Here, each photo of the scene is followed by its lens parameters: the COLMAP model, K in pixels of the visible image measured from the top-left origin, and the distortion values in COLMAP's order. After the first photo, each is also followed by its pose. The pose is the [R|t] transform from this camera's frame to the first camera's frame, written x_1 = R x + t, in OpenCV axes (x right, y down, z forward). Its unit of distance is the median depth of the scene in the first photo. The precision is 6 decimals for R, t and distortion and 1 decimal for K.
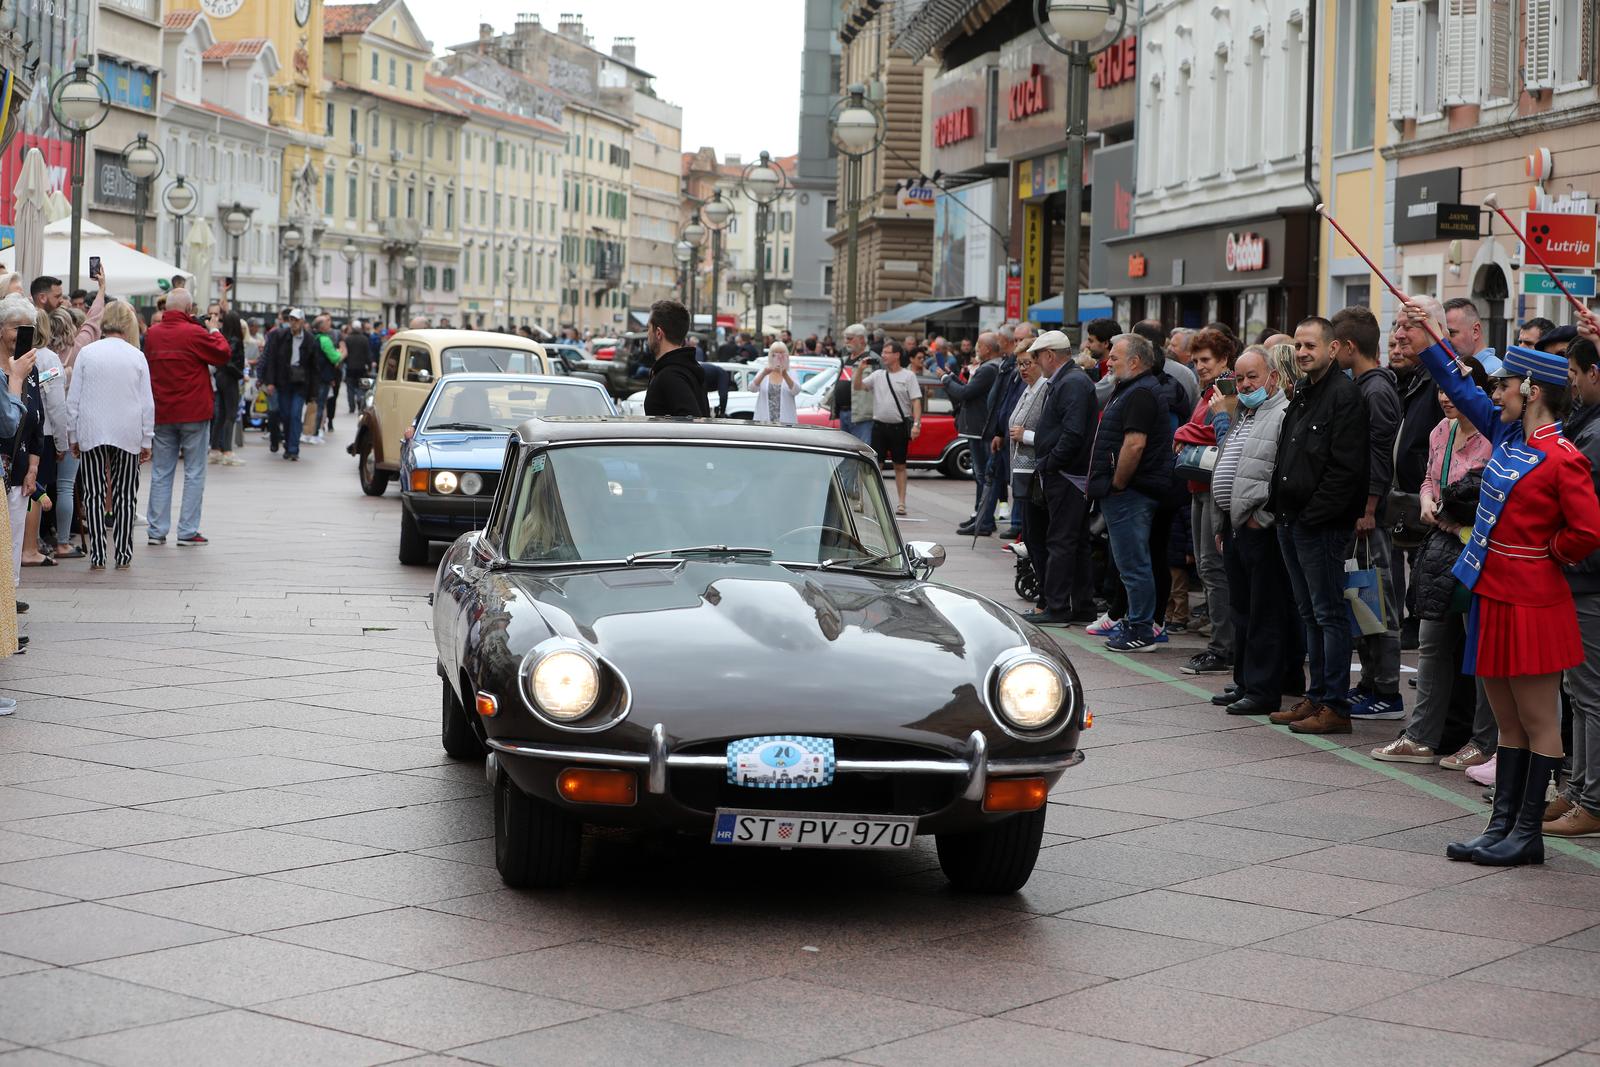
lens RADIAL K [[3279.7, 0, 800.0], [0, 3279.7, 533.5], [0, 0, 1]] dist [-0.345448, 0.215513]
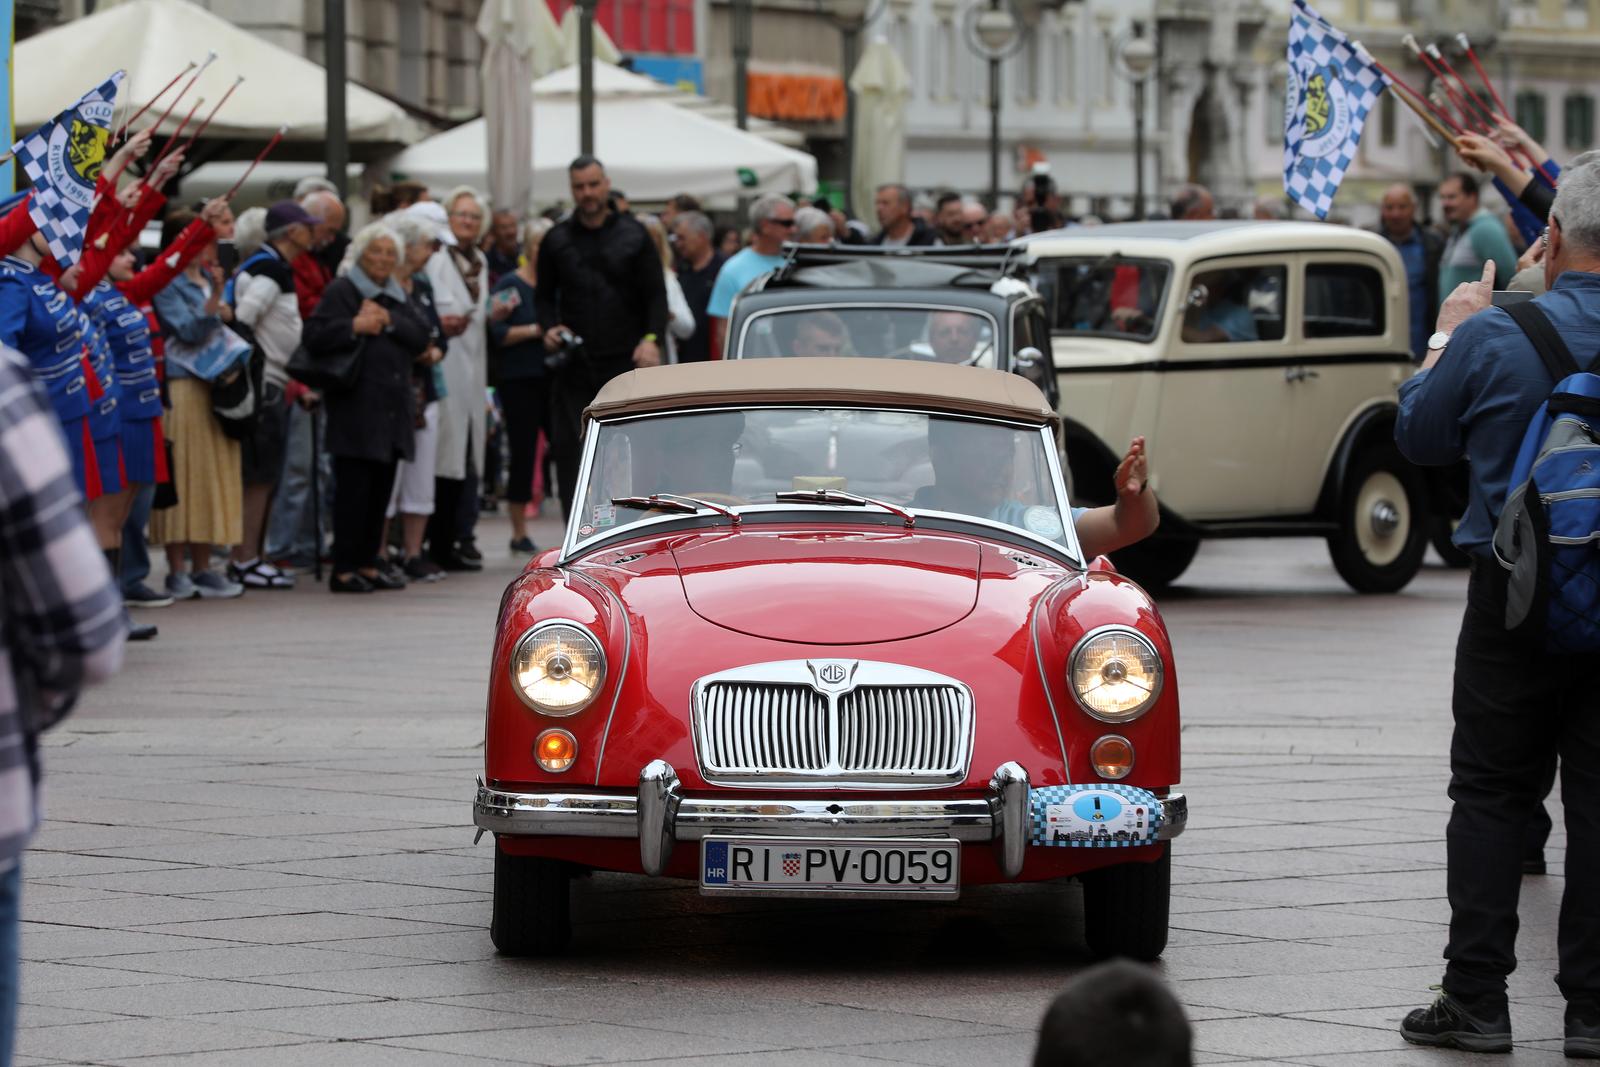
lens RADIAL K [[8760.9, 0, 800.0], [0, 8760.9, 533.5], [0, 0, 1]] dist [1.665550, 3.966915]
pose [[0.975224, -0.028102, -0.219428, 0.054255], [0.021593, 0.999254, -0.032009, 0.013201], [0.220163, 0.026478, 0.975104, -0.186510]]
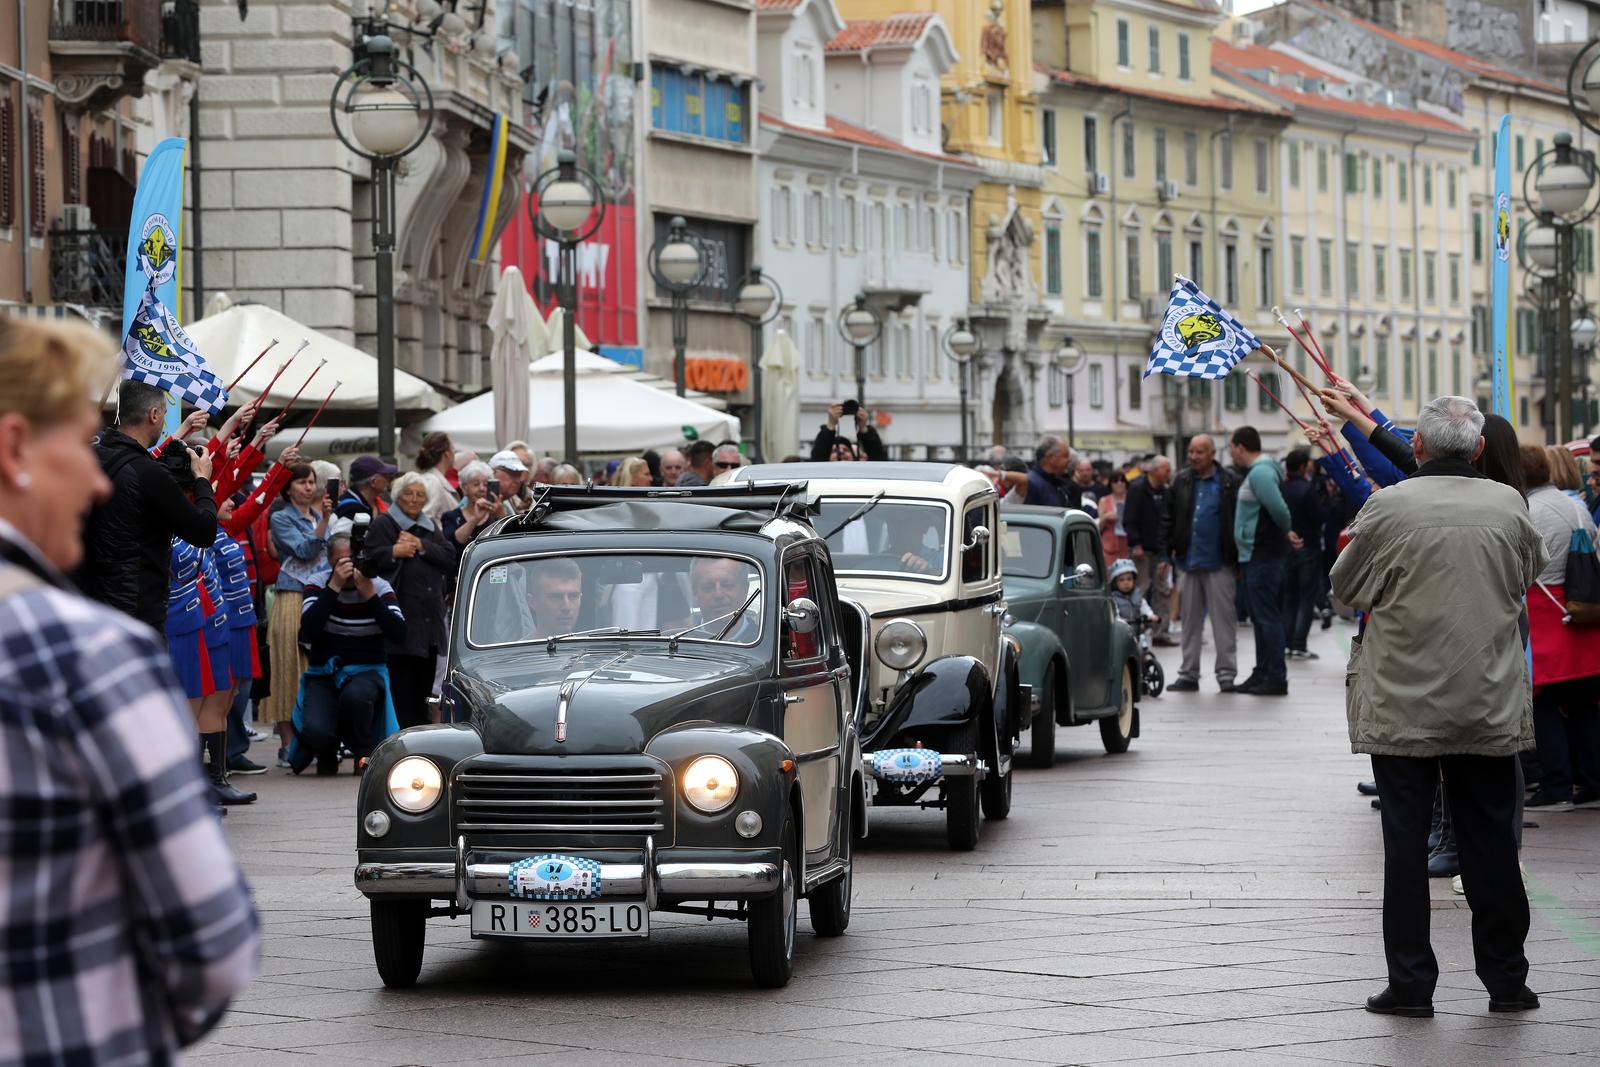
lens RADIAL K [[6253.9, 0, 800.0], [0, 6253.9, 533.5], [0, 0, 1]] dist [0.327246, 2.635035]
pose [[0.978211, -0.043357, -0.203036, 0.045635], [0.032576, 0.997891, -0.056144, 0.011229], [0.205043, 0.048306, 0.977560, -0.159500]]
